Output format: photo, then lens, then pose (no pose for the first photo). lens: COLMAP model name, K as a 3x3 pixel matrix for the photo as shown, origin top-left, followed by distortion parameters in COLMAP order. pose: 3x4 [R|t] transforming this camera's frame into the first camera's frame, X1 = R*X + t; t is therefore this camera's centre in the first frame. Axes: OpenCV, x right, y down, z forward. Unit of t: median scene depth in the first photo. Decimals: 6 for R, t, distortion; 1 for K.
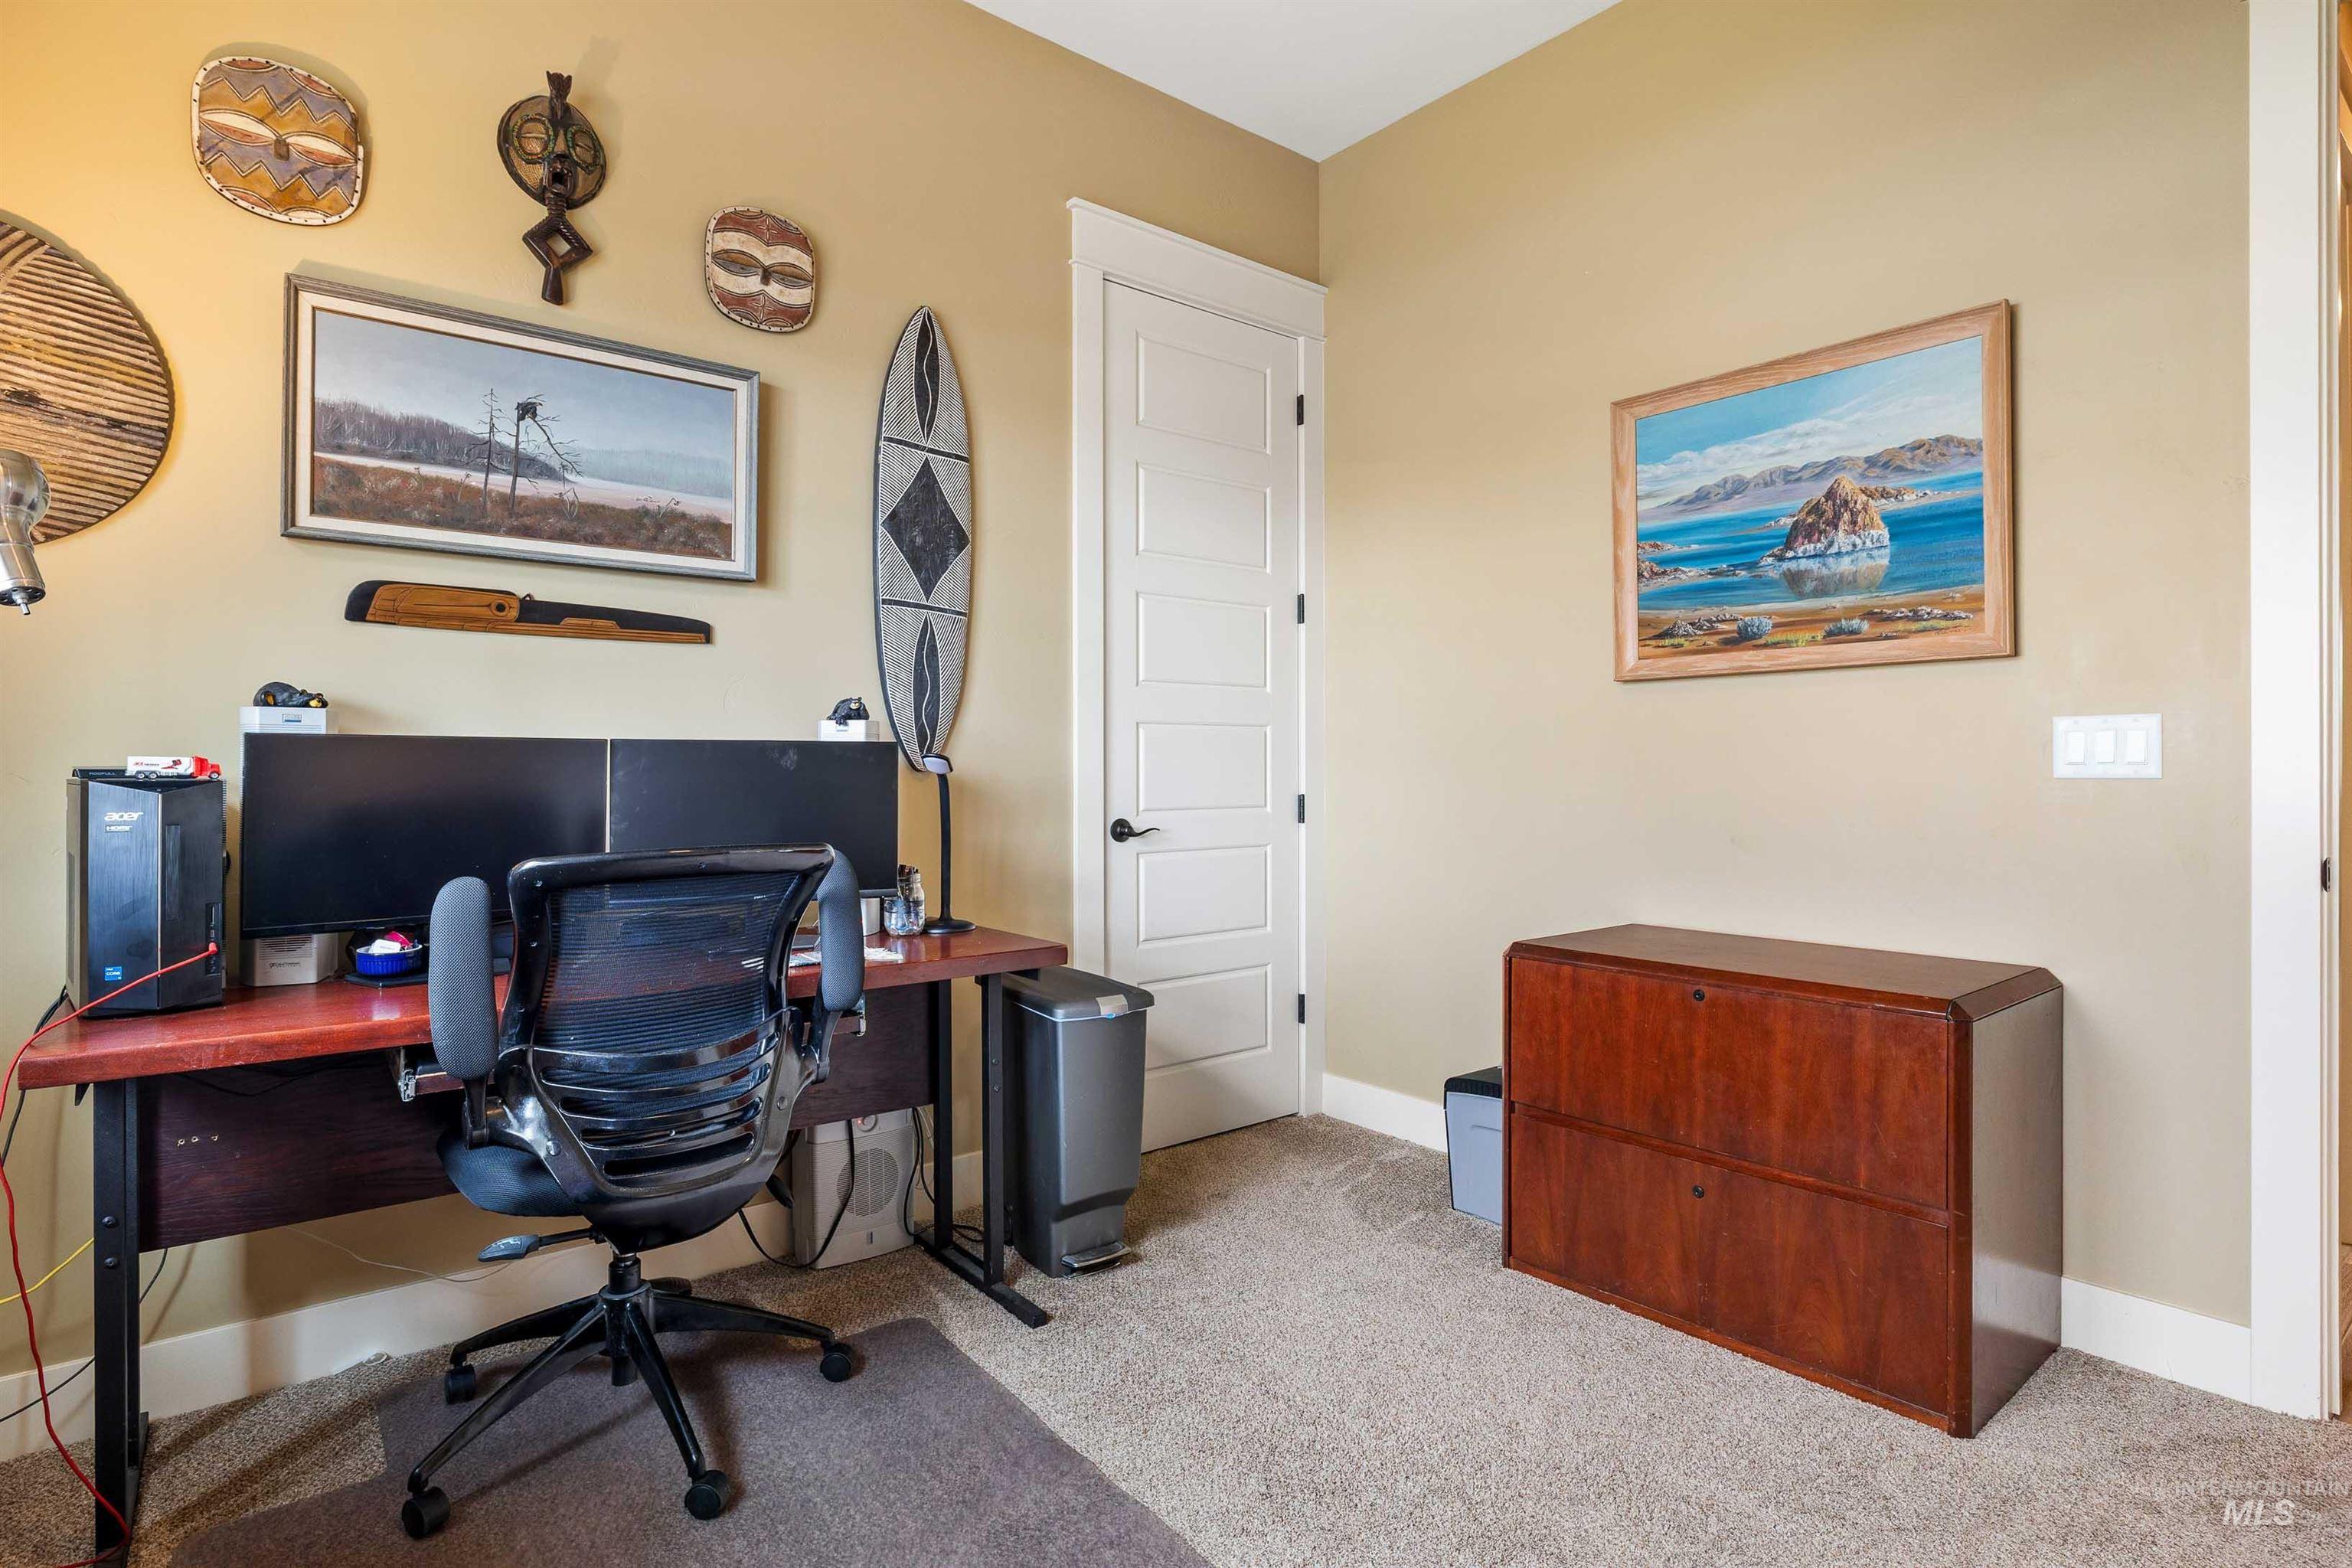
lens RADIAL K [[1196.1, 0, 1175.5], [0, 1196.1, 771.7], [0, 0, 1]] dist [0.002858, 0.001306]
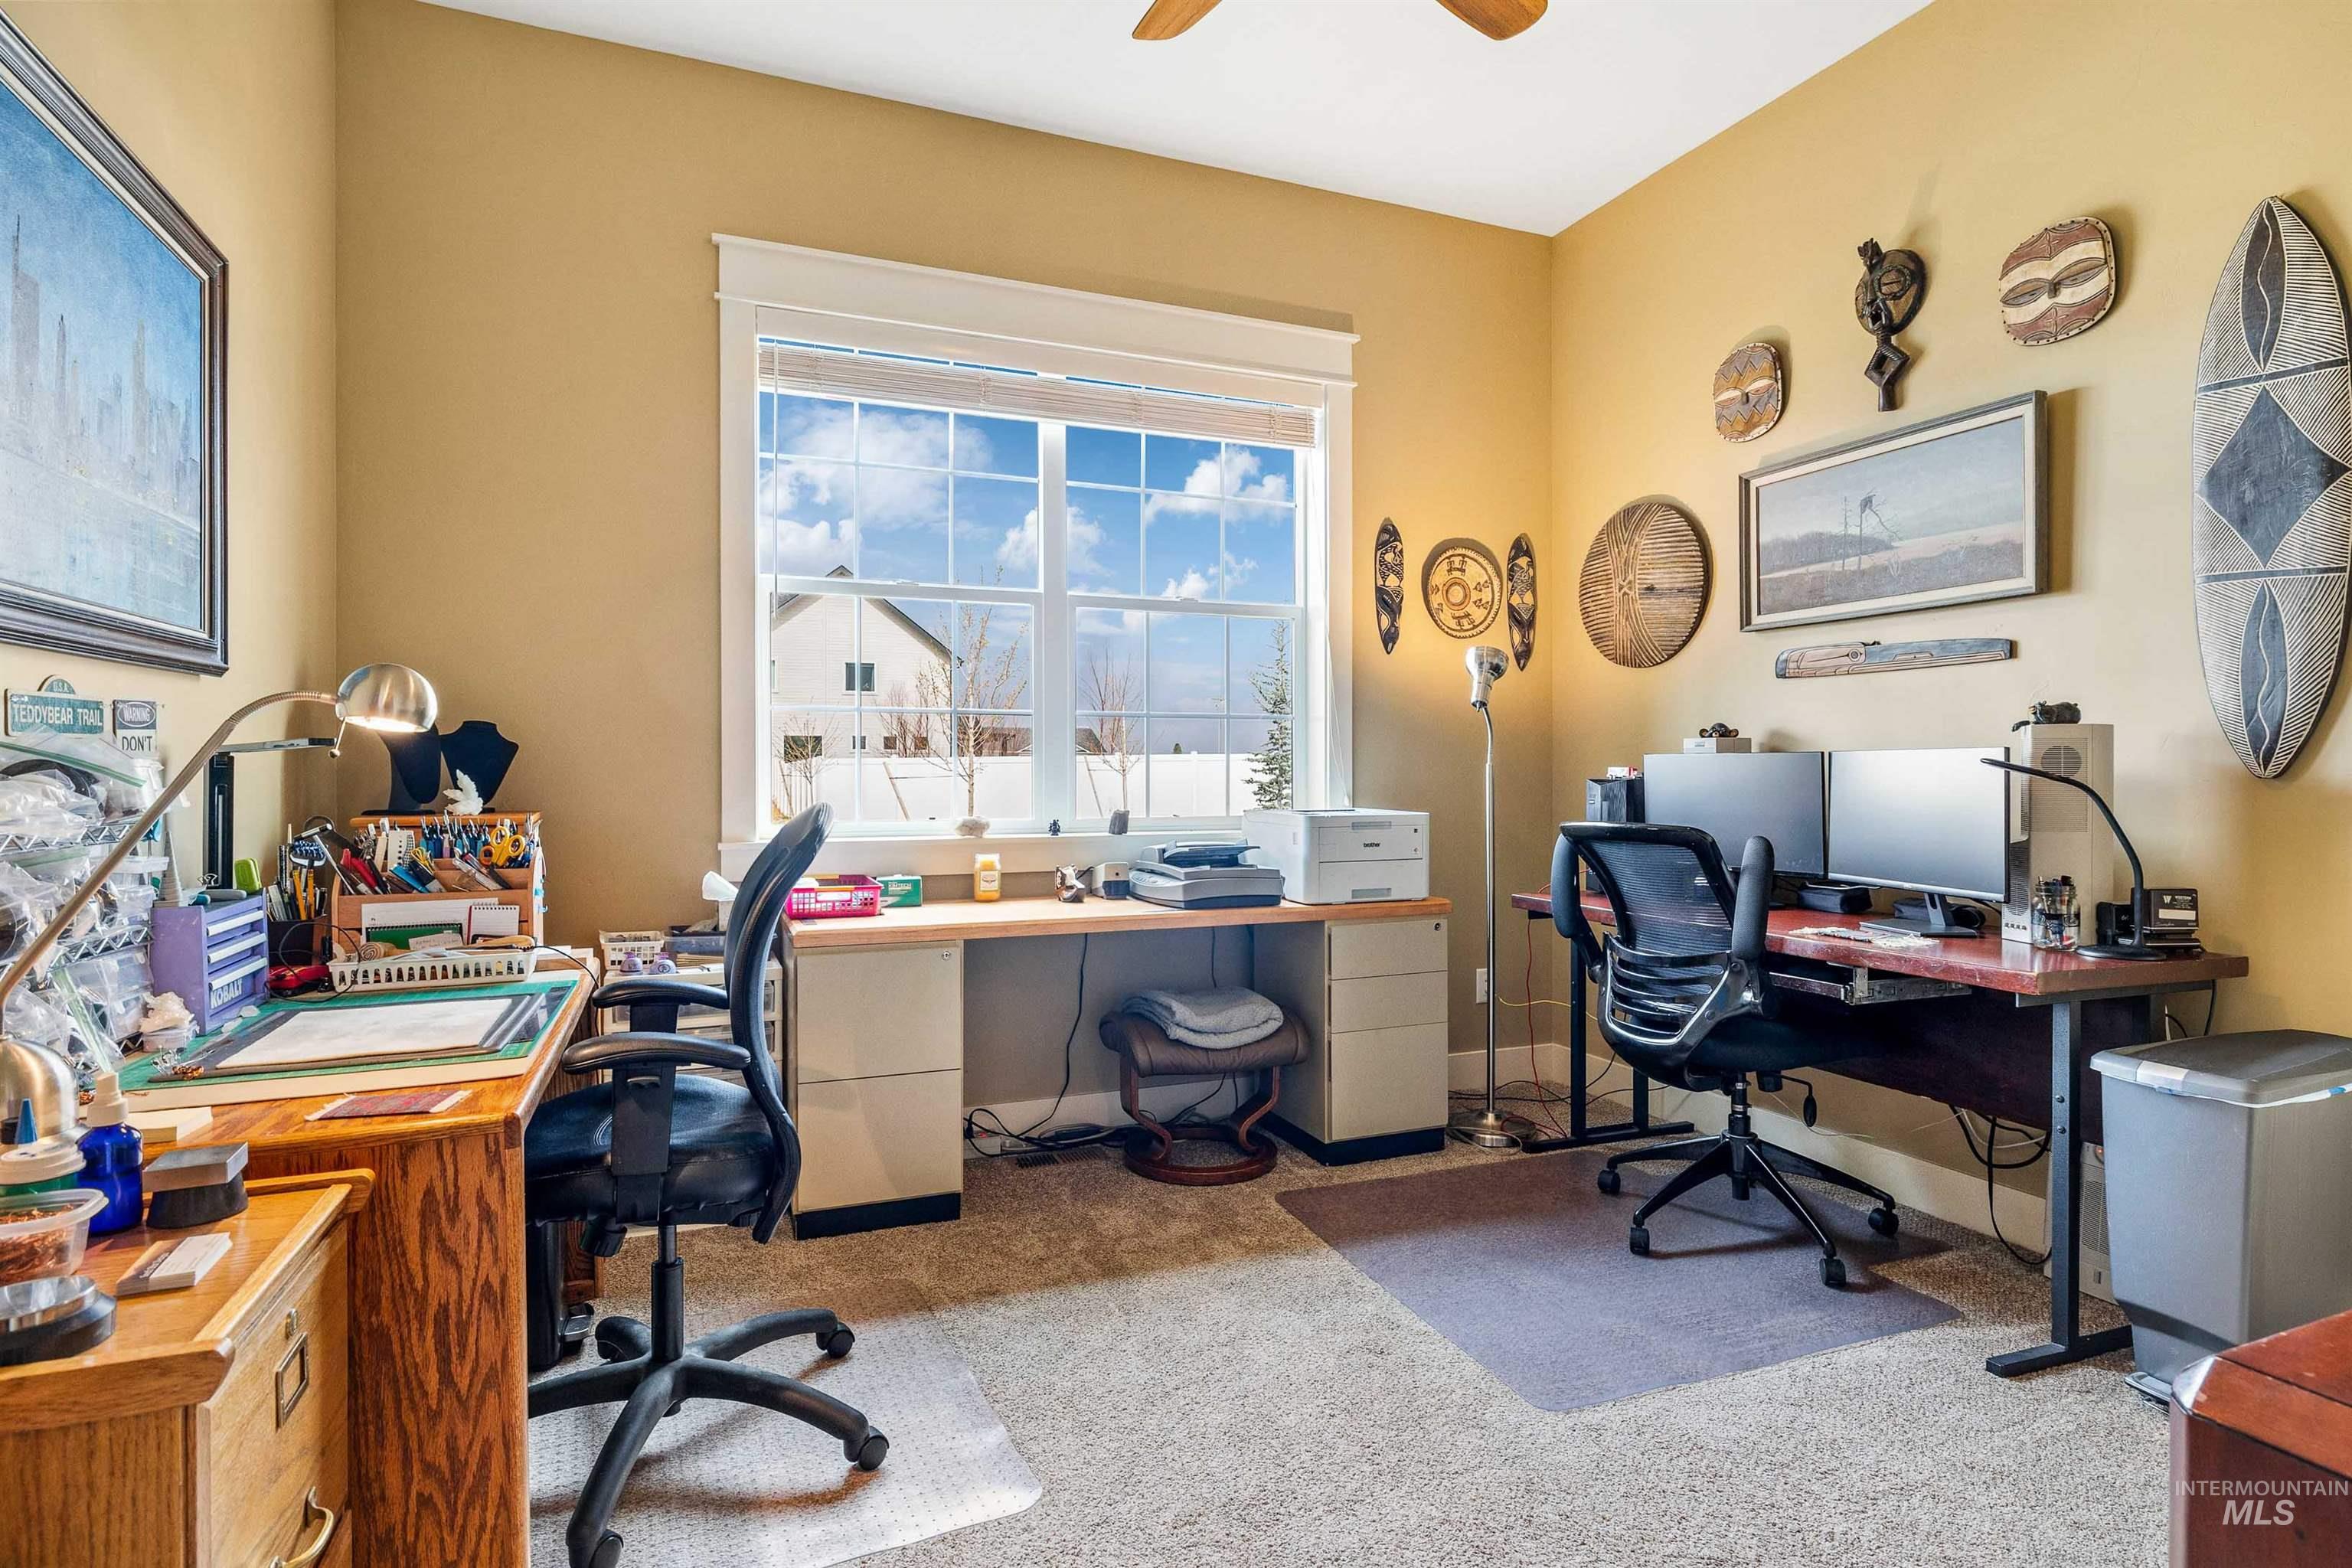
lens RADIAL K [[1196.1, 0, 1173.5], [0, 1196.1, 781.2], [0, 0, 1]] dist [0.002858, 0.001306]
pose [[-0.282926, 0.006580, -0.959119, 0.915490], [0.000690, 0.999978, 0.006657, -0.004324], [0.959142, 0.001221, -0.282924, 0.619650]]
